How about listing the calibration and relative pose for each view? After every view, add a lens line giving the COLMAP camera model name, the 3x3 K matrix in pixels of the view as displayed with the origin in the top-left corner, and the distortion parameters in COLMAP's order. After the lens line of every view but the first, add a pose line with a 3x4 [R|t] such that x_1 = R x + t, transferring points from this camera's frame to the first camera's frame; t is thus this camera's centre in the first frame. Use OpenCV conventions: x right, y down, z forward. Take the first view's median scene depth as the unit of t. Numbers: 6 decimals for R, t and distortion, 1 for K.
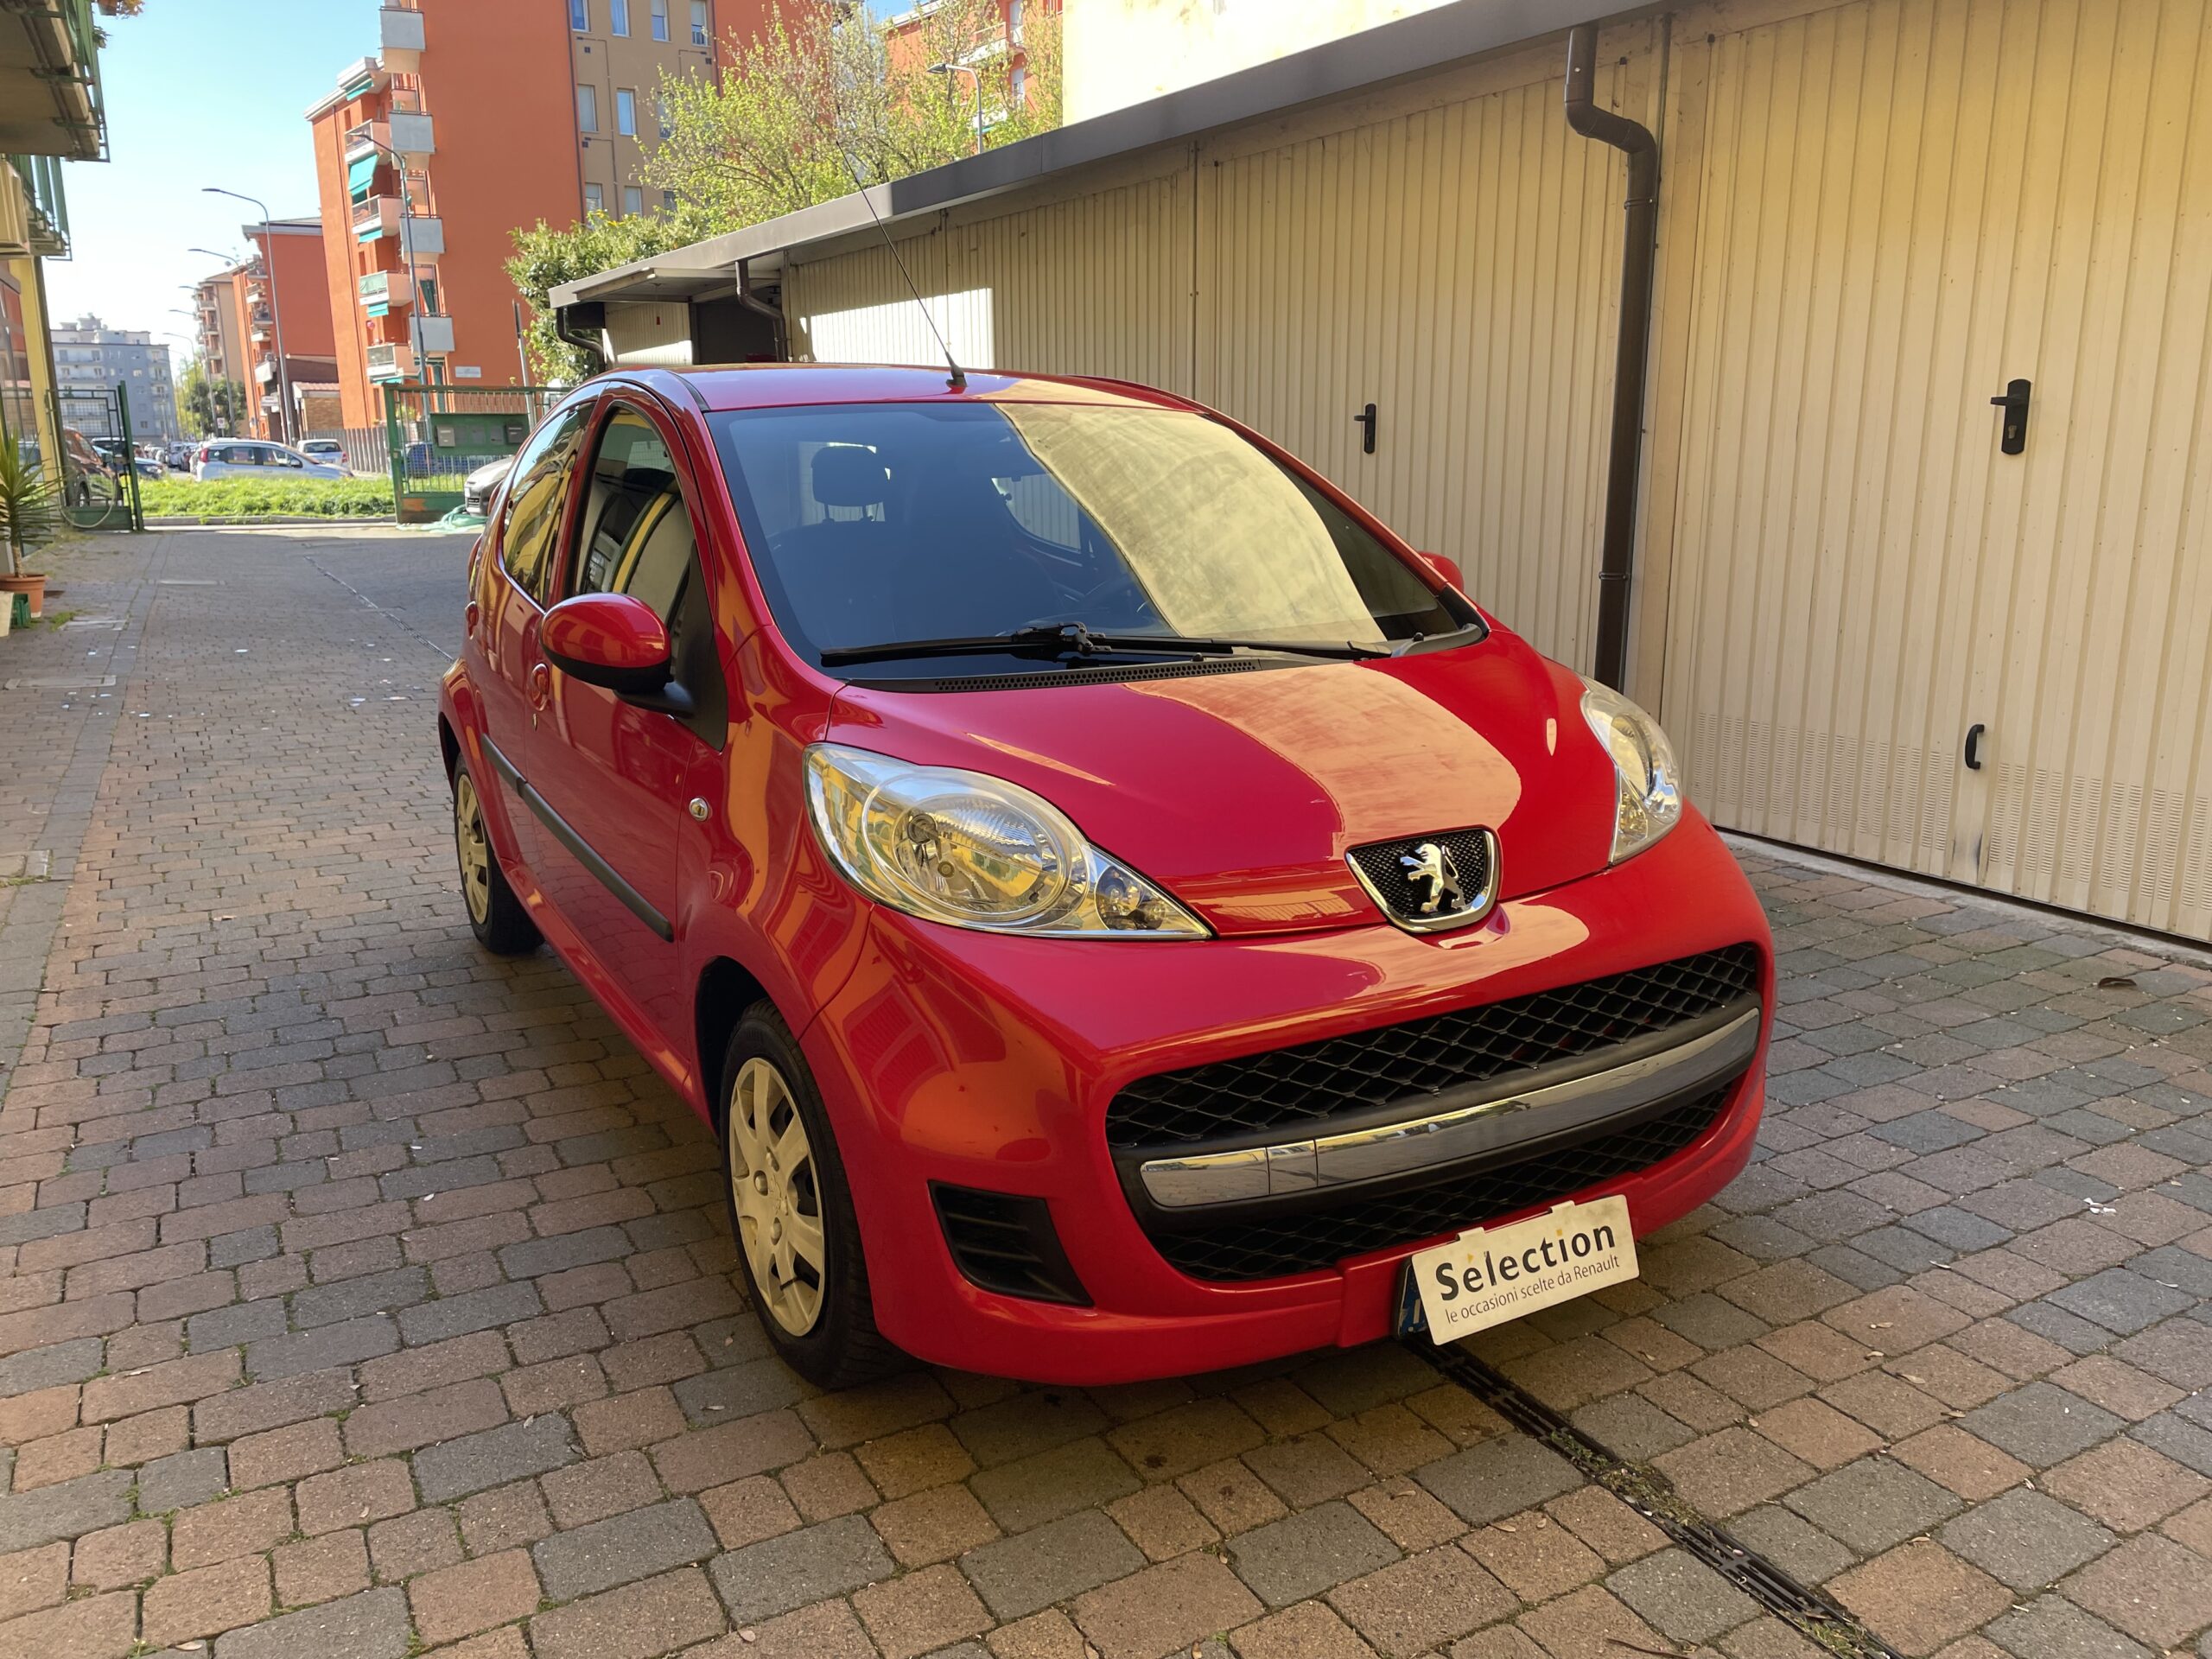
lens RADIAL K [[1668.3, 0, 1117.6], [0, 1668.3, 808.6], [0, 0, 1]] dist [0.087220, -0.104837]
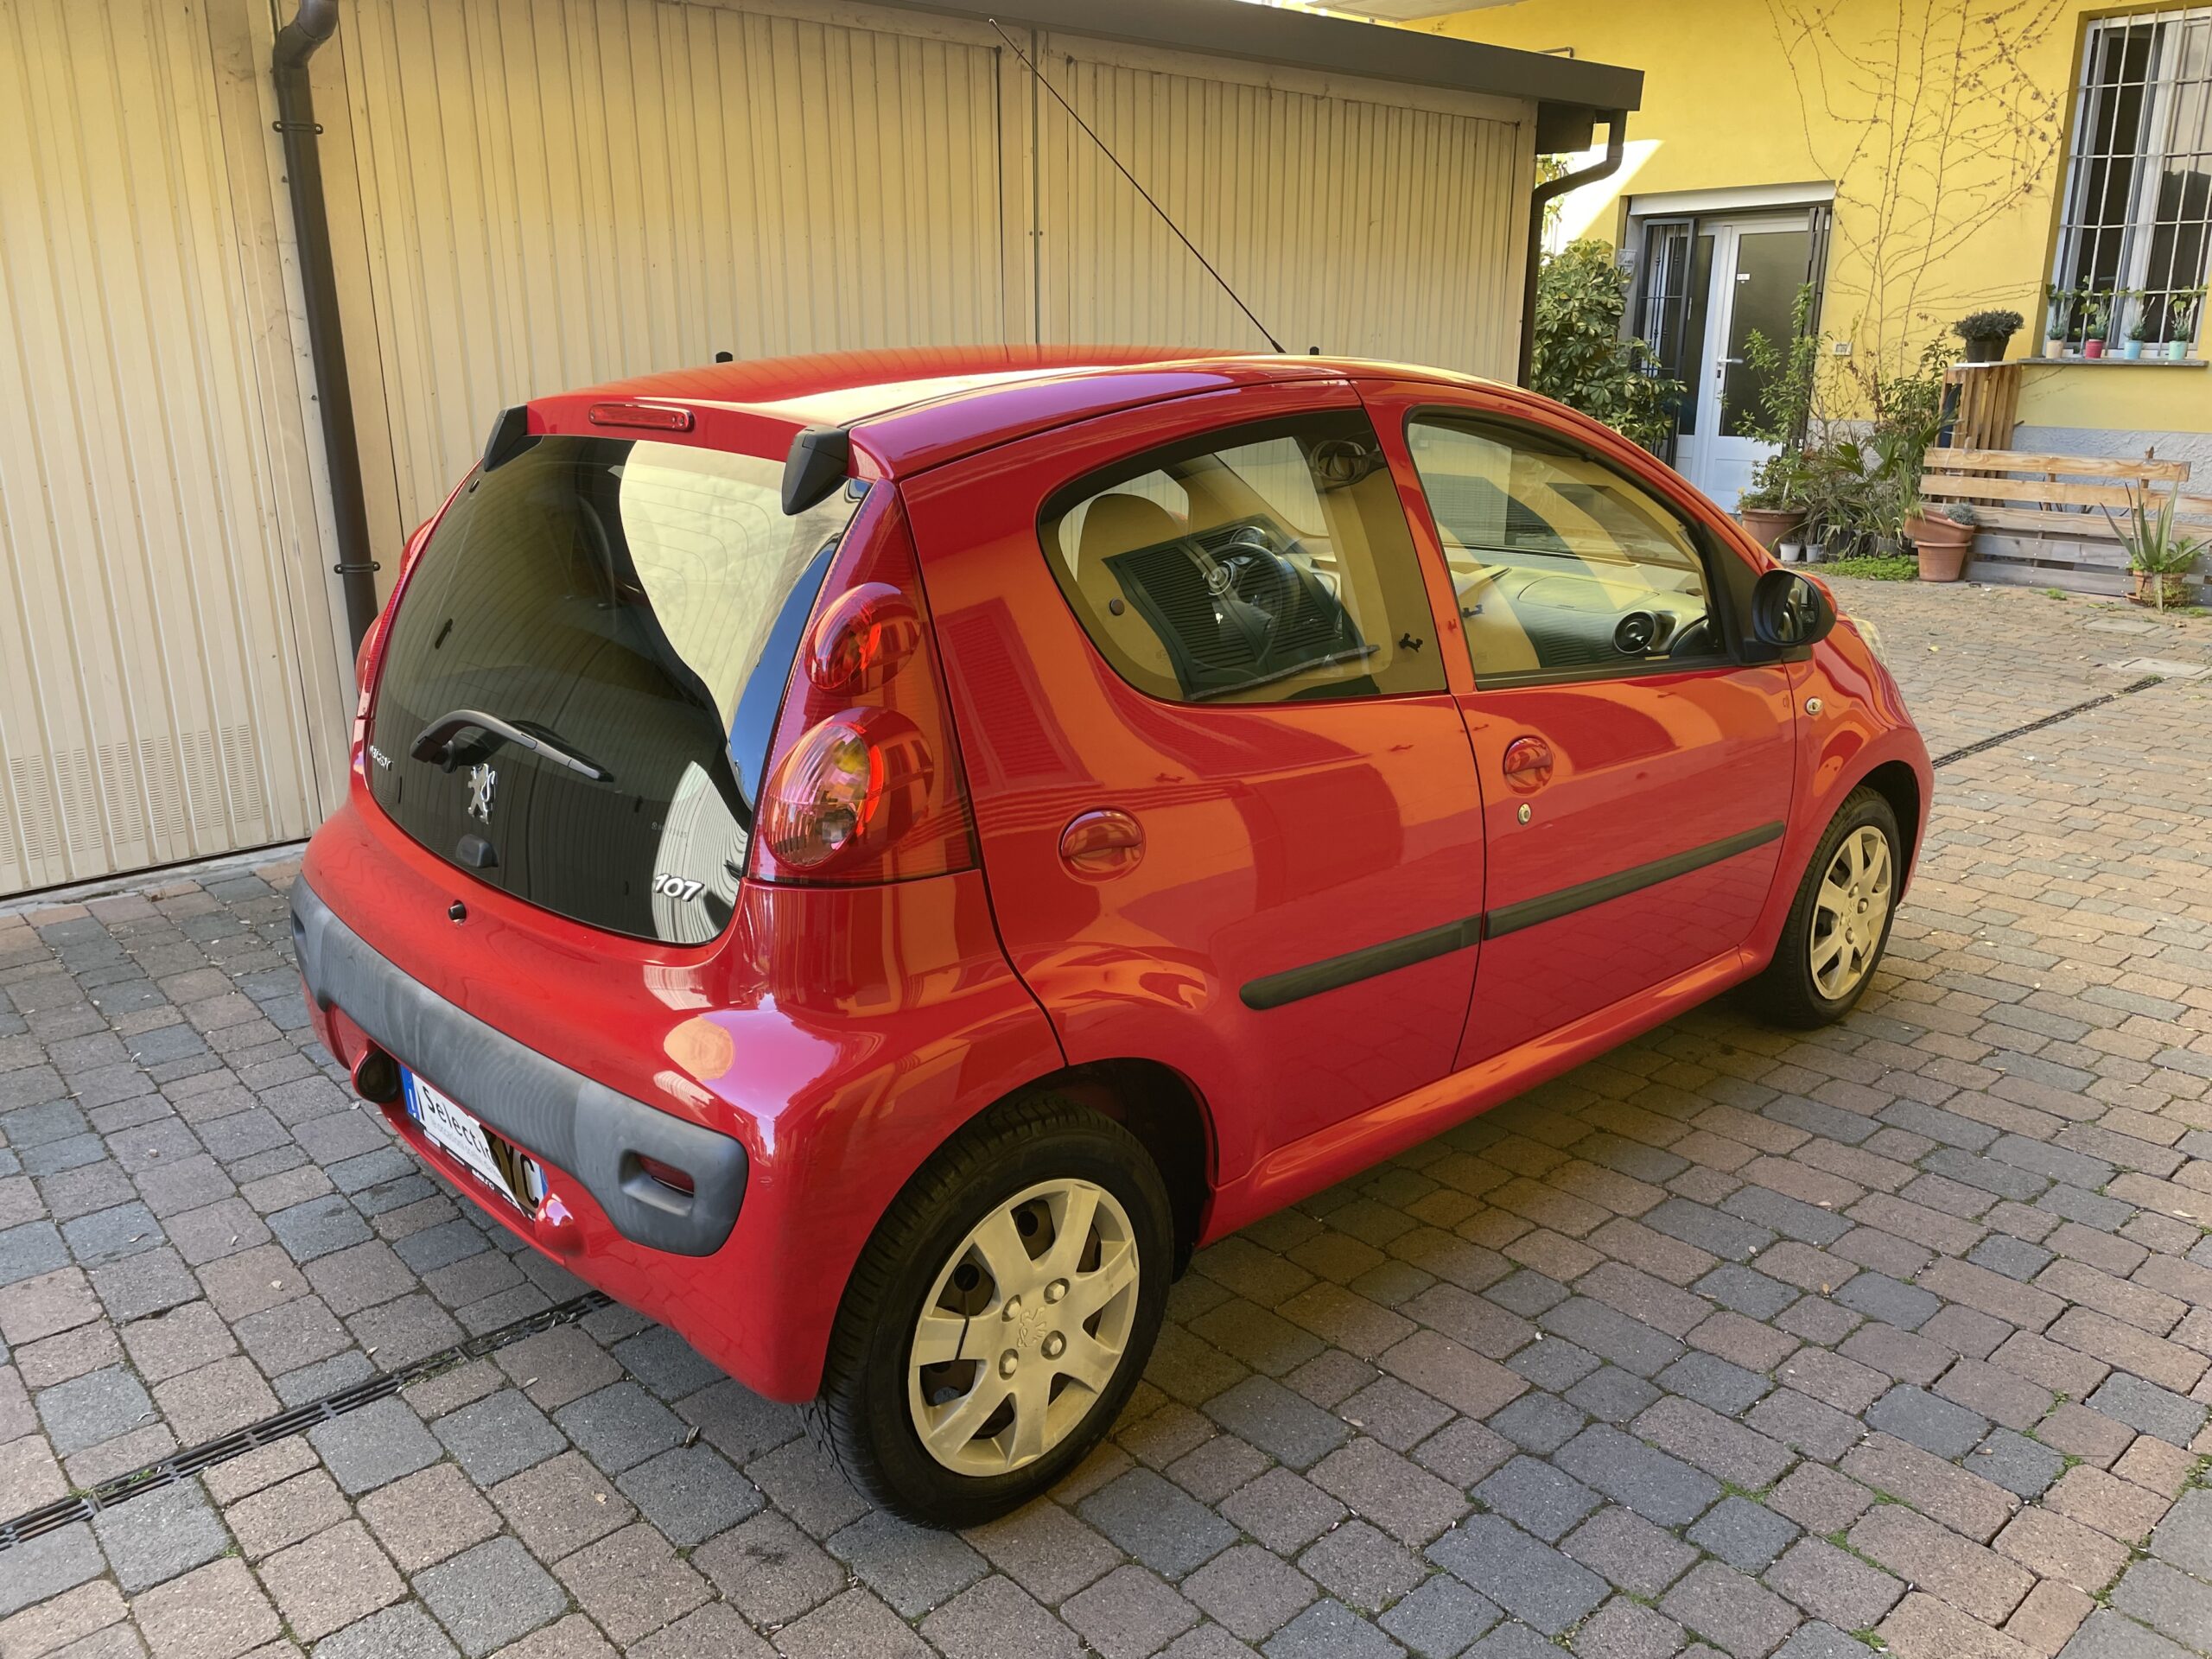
lens RADIAL K [[1668.3, 0, 1111.5], [0, 1668.3, 822.8], [0, 0, 1]] dist [0.087220, -0.104837]
pose [[-0.220020, -0.269521, 0.937523, -1.048671], [0.212897, 0.924639, 0.315780, -0.341180], [-0.951980, 0.269074, -0.146059, 1.304775]]
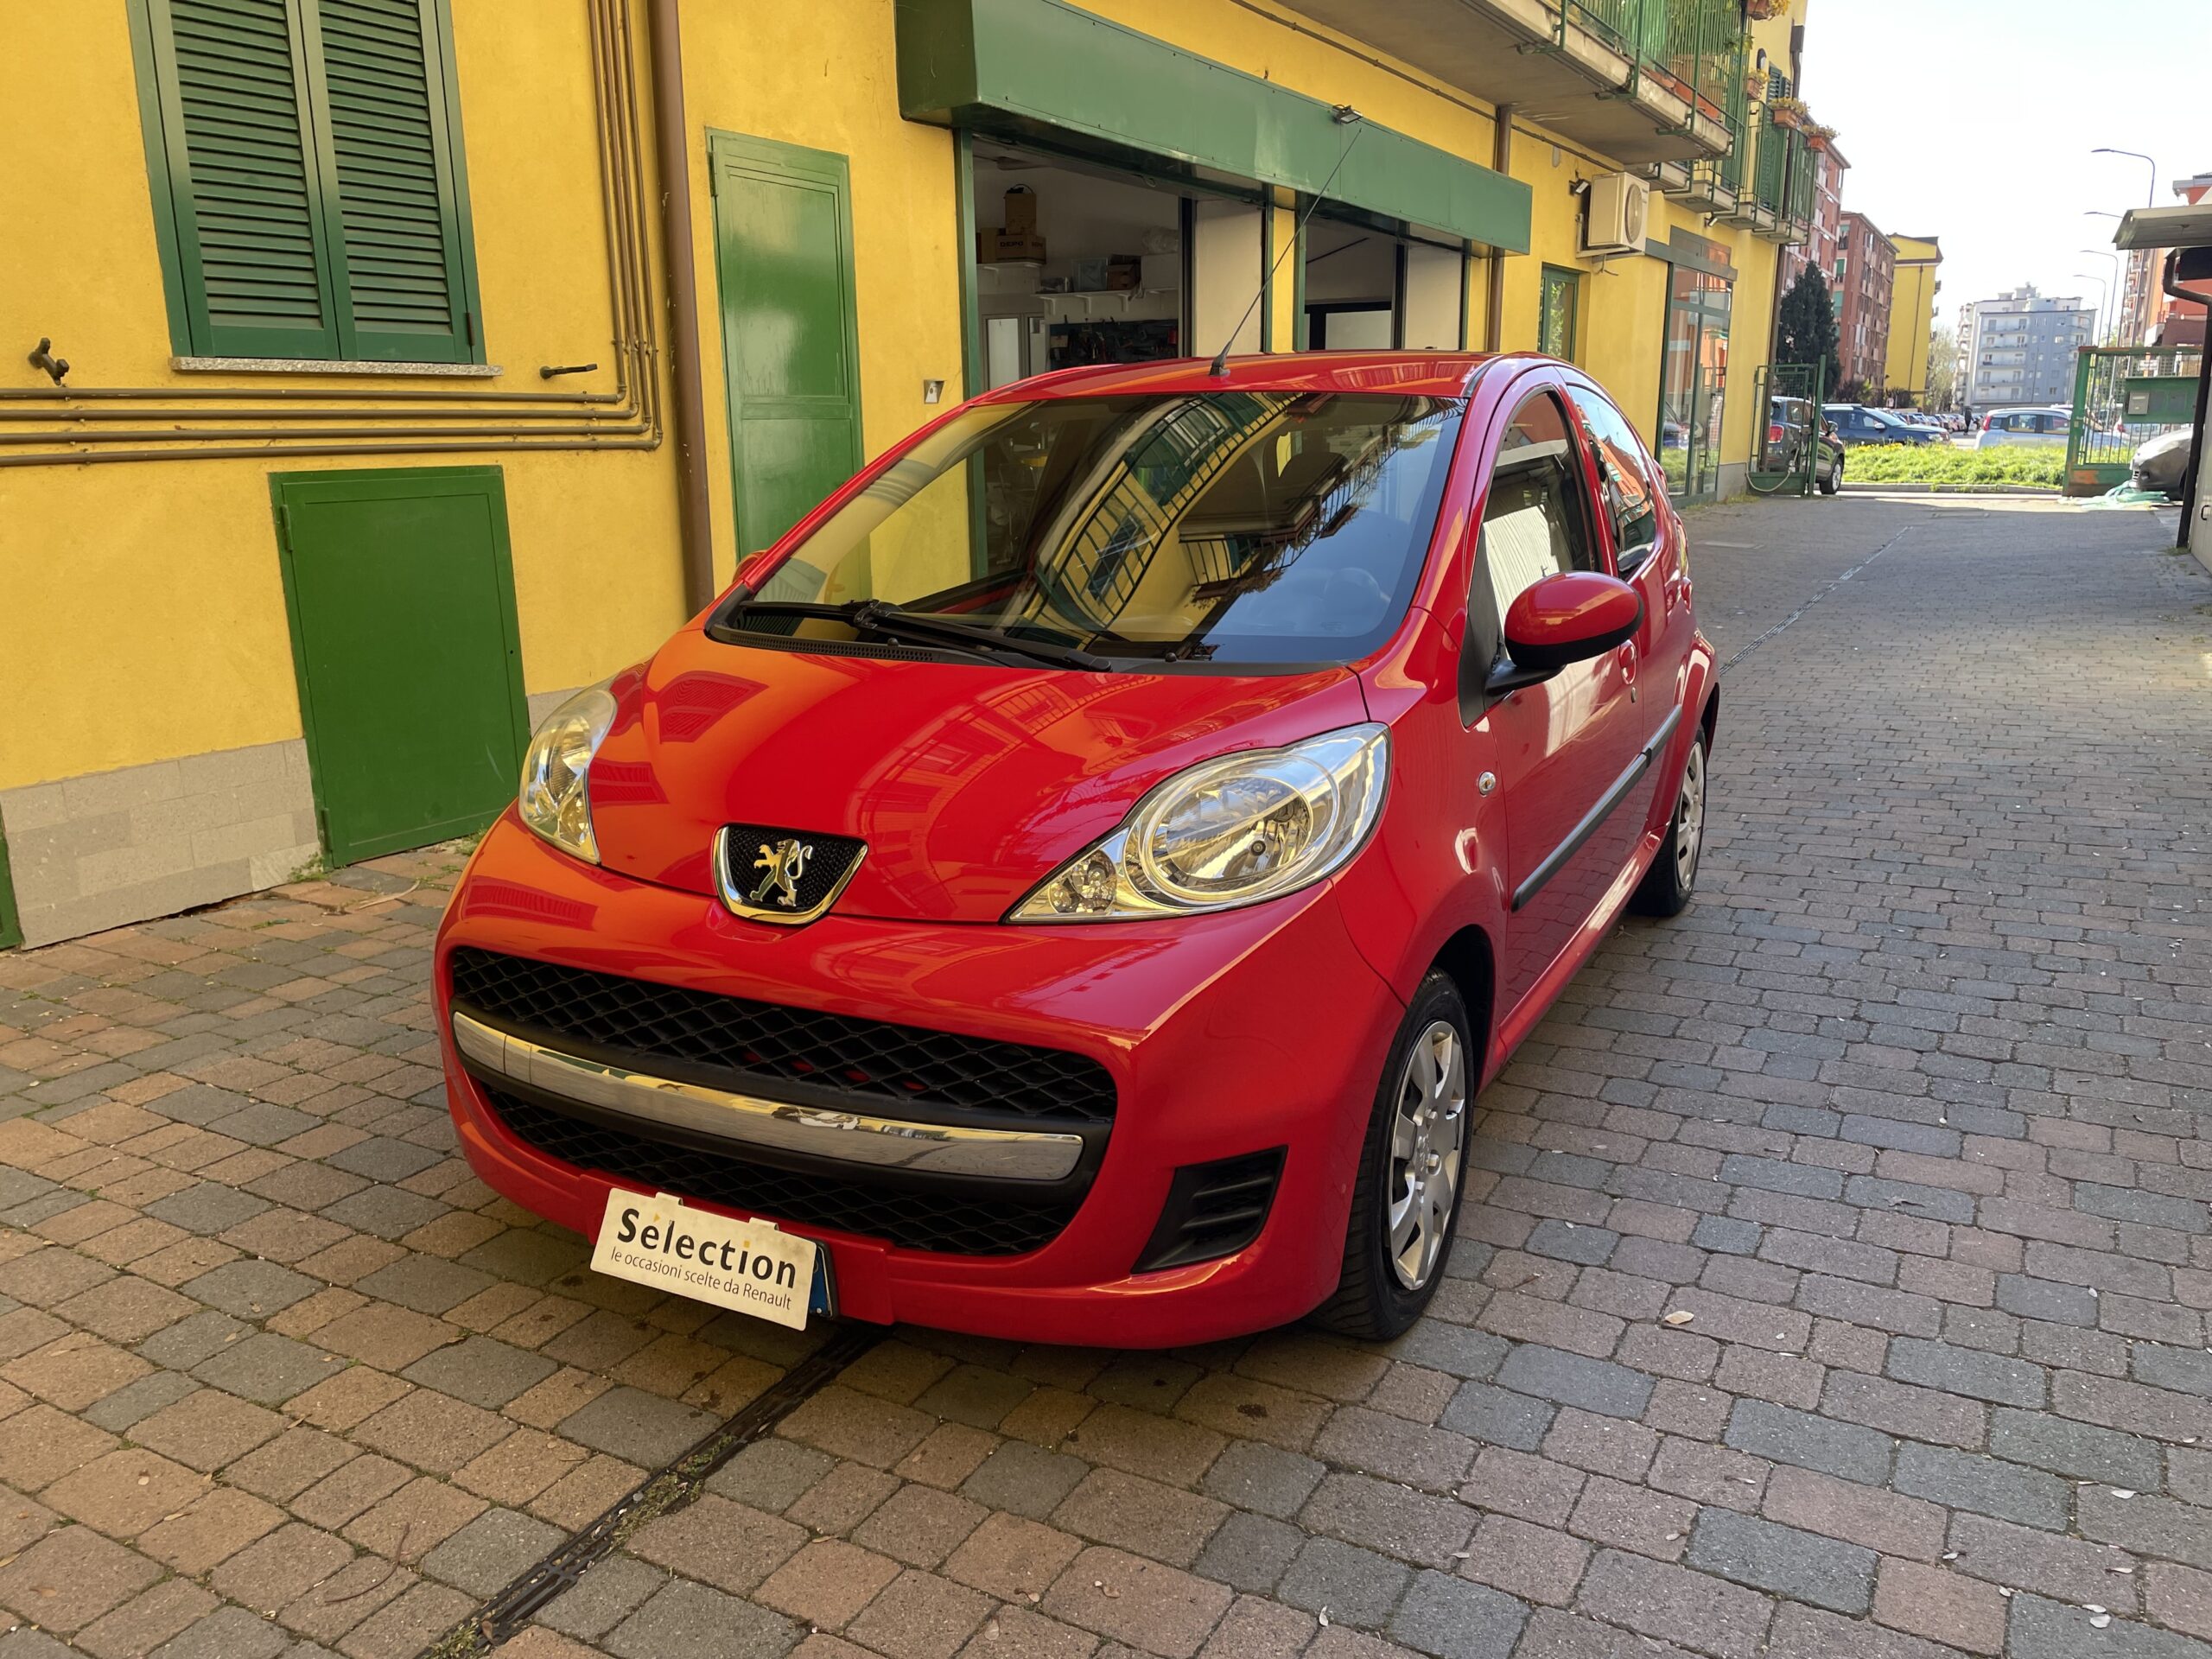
lens RADIAL K [[1668.3, 0, 1123.4], [0, 1668.3, 815.2], [0, 0, 1]] dist [0.087220, -0.104837]
pose [[0.532876, 0.195058, -0.823405, 0.759402], [-0.176222, 0.977316, 0.117474, -0.099601], [0.827641, 0.082503, 0.555161, 0.406046]]
